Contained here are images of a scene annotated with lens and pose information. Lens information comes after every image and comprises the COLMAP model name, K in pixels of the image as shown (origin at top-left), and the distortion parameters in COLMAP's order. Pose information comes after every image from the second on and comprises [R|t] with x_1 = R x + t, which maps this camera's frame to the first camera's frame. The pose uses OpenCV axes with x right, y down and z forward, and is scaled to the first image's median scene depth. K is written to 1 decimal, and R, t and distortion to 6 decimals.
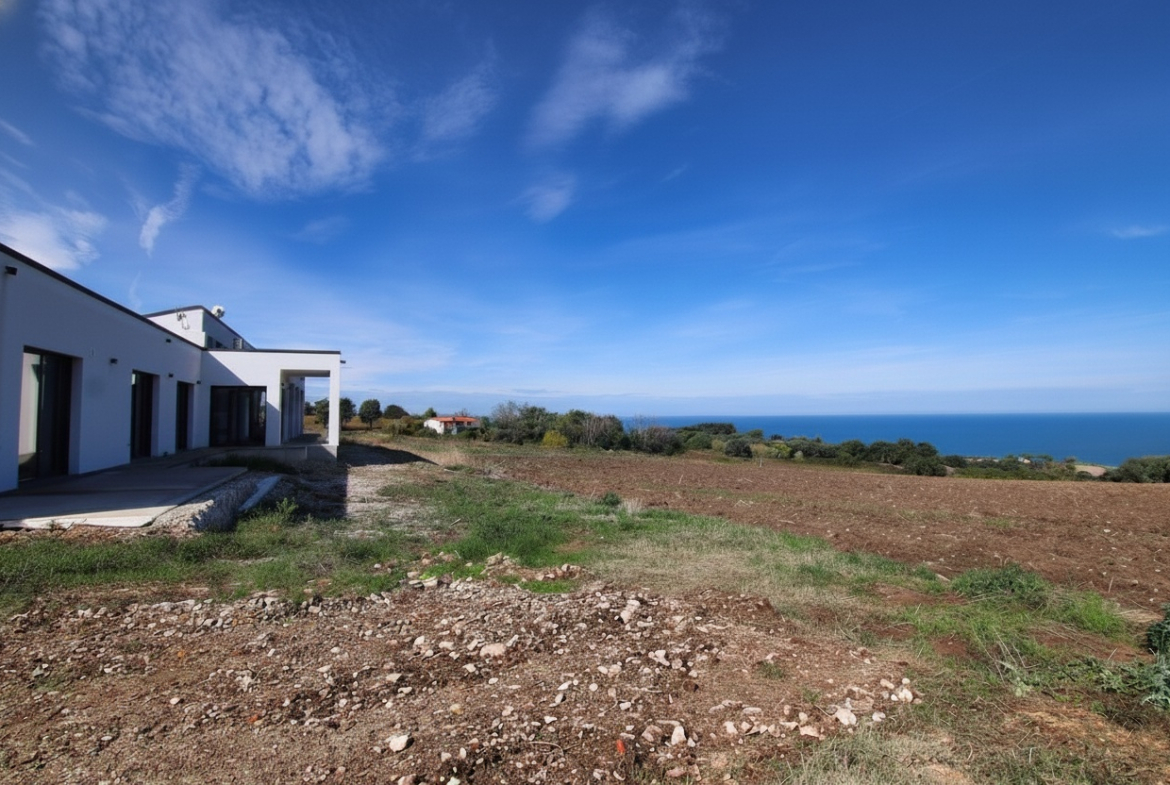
lens RADIAL K [[587.5, 0, 595.0], [0, 587.5, 396.0], [0, 0, 1]] dist [-0.010175, -0.009030]
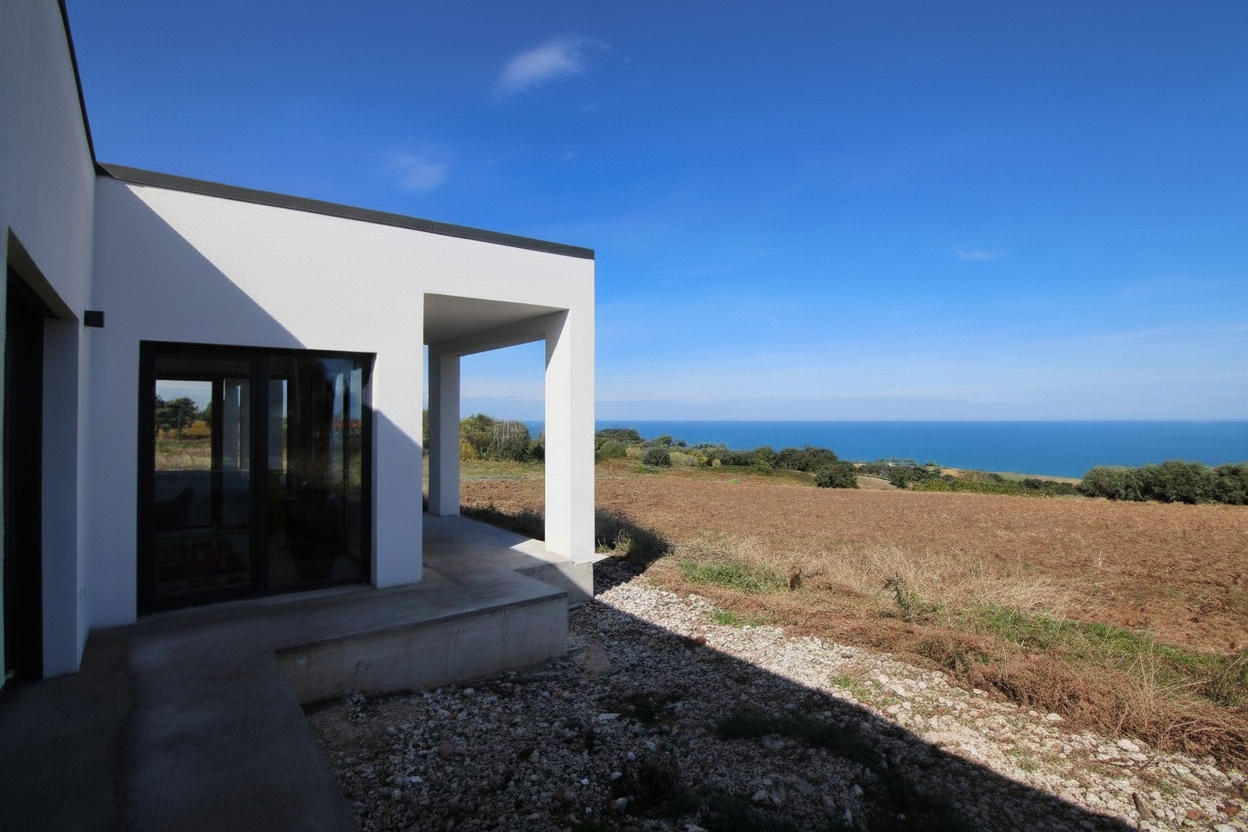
lens RADIAL K [[626.7, 0, 628.1], [0, 626.7, 412.2], [0, 0, 1]] dist [-0.010175, -0.009030]
pose [[0.969050, 0.008709, 0.246710, -0.442019], [-0.014107, 0.999698, 0.020119, 0.001766], [-0.246460, -0.022976, 0.968881, 0.593635]]
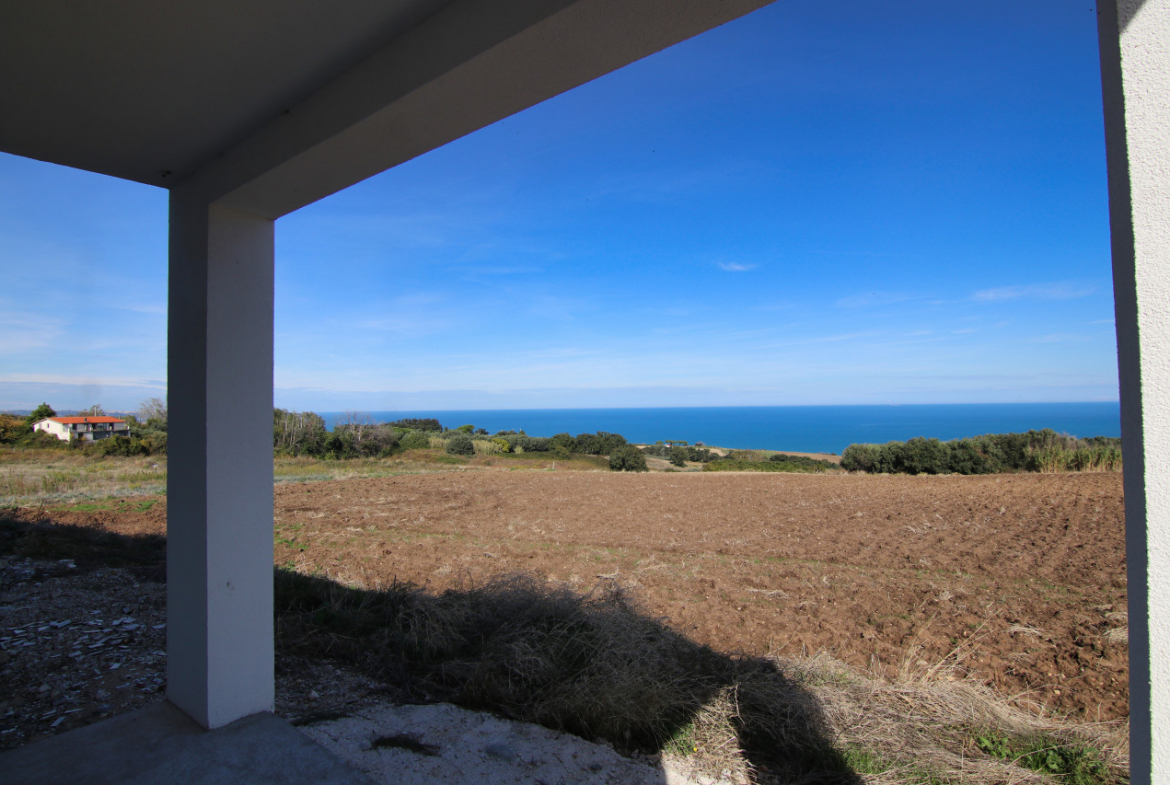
lens RADIAL K [[587.5, 0, 580.6], [0, 587.5, 391.2], [0, 0, 1]] dist [-0.010175, -0.009030]
pose [[0.874990, 0.008102, 0.484074, -0.450334], [-0.008913, 0.999960, -0.000626, 0.011928], [-0.484060, -0.003767, 0.875027, 0.852648]]
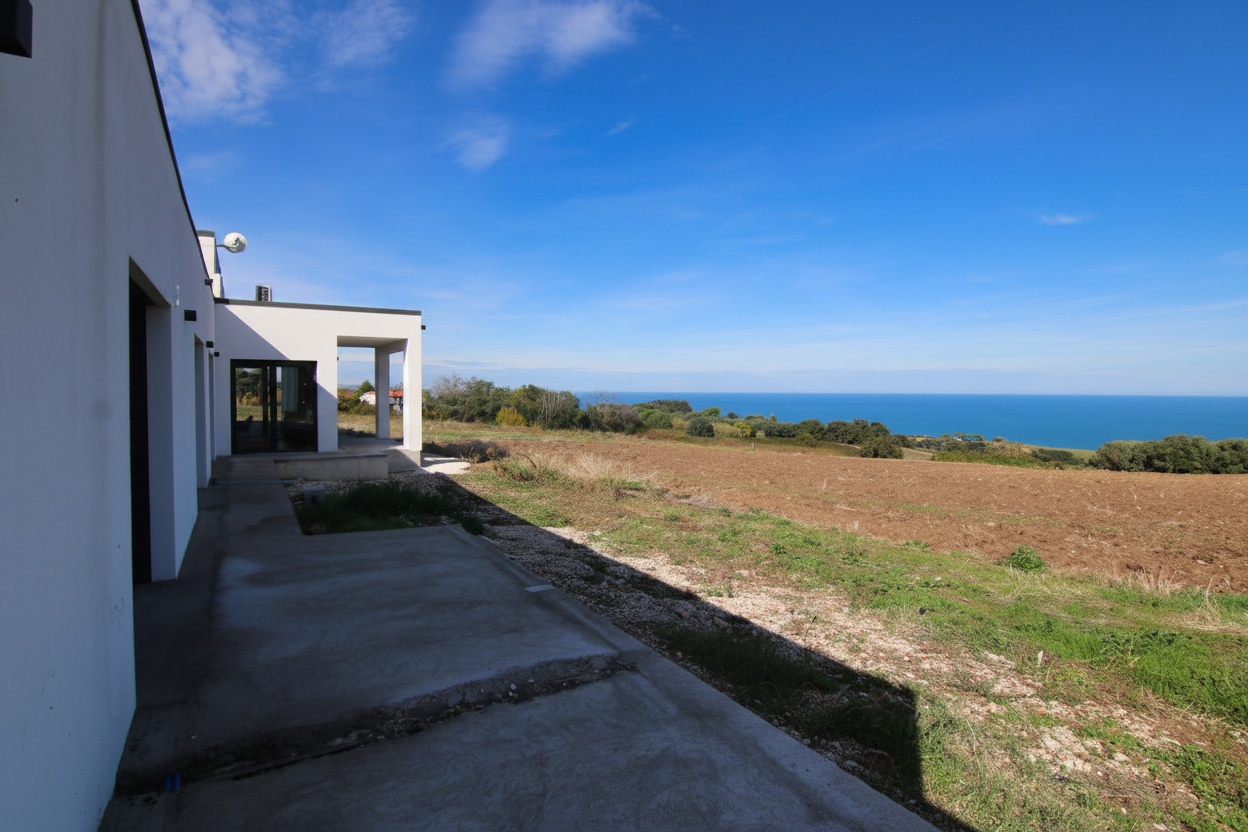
lens RADIAL K [[626.7, 0, 626.2], [0, 626.7, 416.8], [0, 0, 1]] dist [-0.010175, -0.009030]
pose [[0.988333, 0.005909, 0.152193, -0.286027], [-0.017449, 0.997061, 0.074598, -0.010476], [-0.151305, -0.076383, 0.985532, 0.233364]]
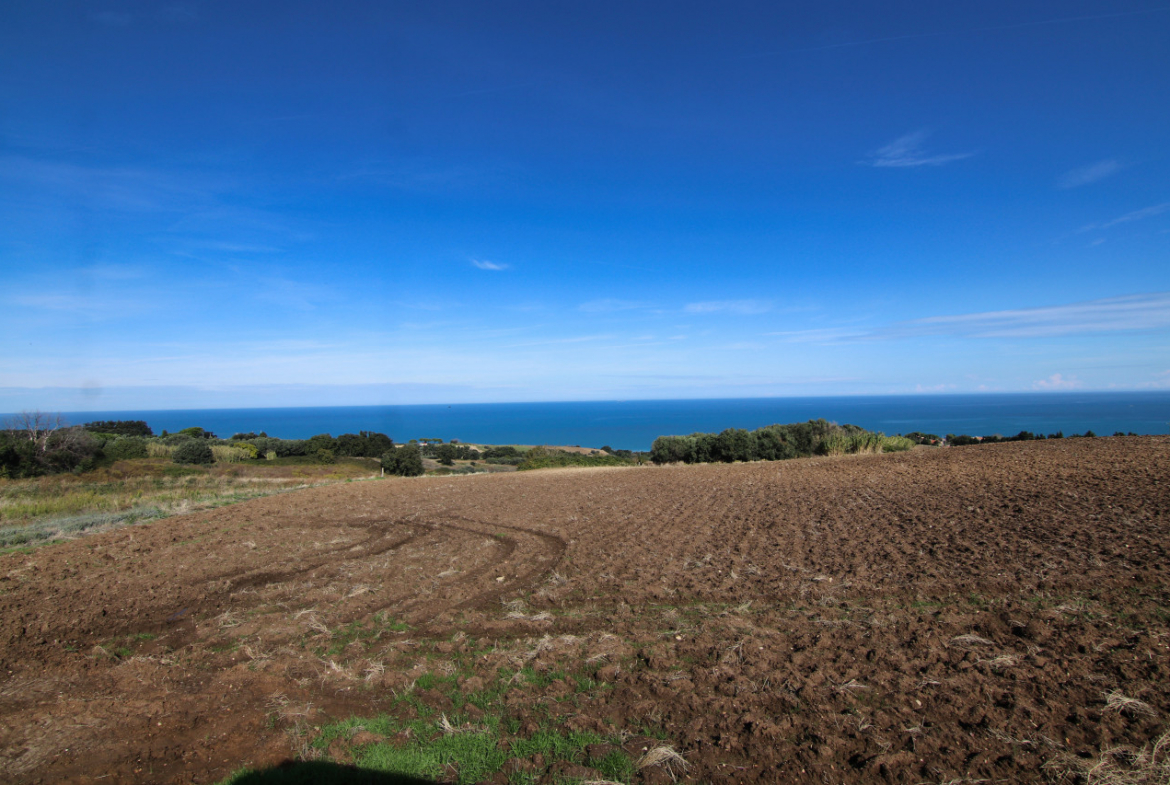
lens RADIAL K [[587.5, 0, 582.1], [0, 587.5, 383.9], [0, 0, 1]] dist [-0.010175, -0.009030]
pose [[0.597509, 0.016233, 0.801698, -0.674543], [-0.010950, 0.999867, -0.012084, 0.031653], [-0.801788, -0.001558, 0.597607, 1.409982]]
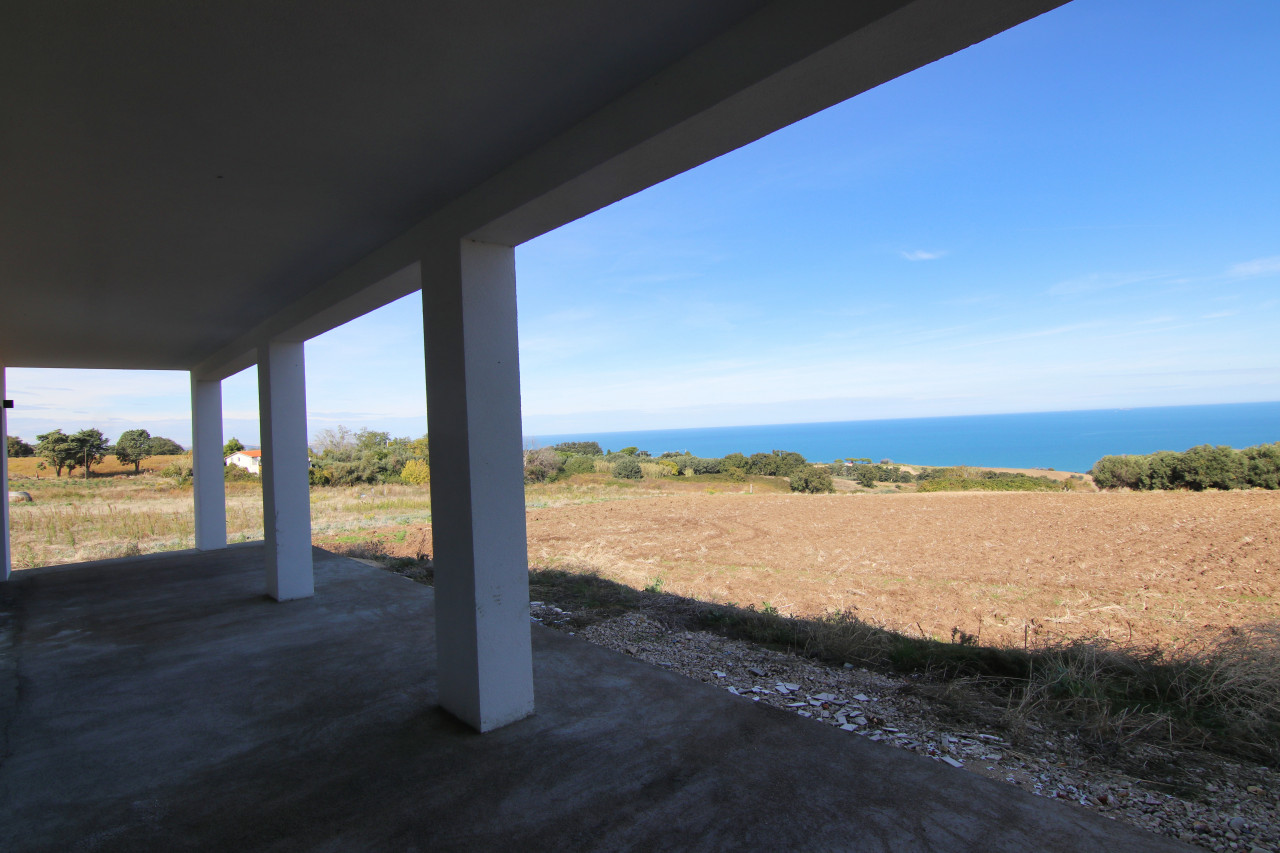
lens RADIAL K [[642.7, 0, 640.6], [0, 642.7, 424.5], [0, 0, 1]] dist [-0.010175, -0.009030]
pose [[0.940034, -0.034971, 0.339285, -0.611165], [0.028920, 0.999320, 0.022874, 0.016292], [-0.339854, -0.011690, 0.940406, 0.958770]]
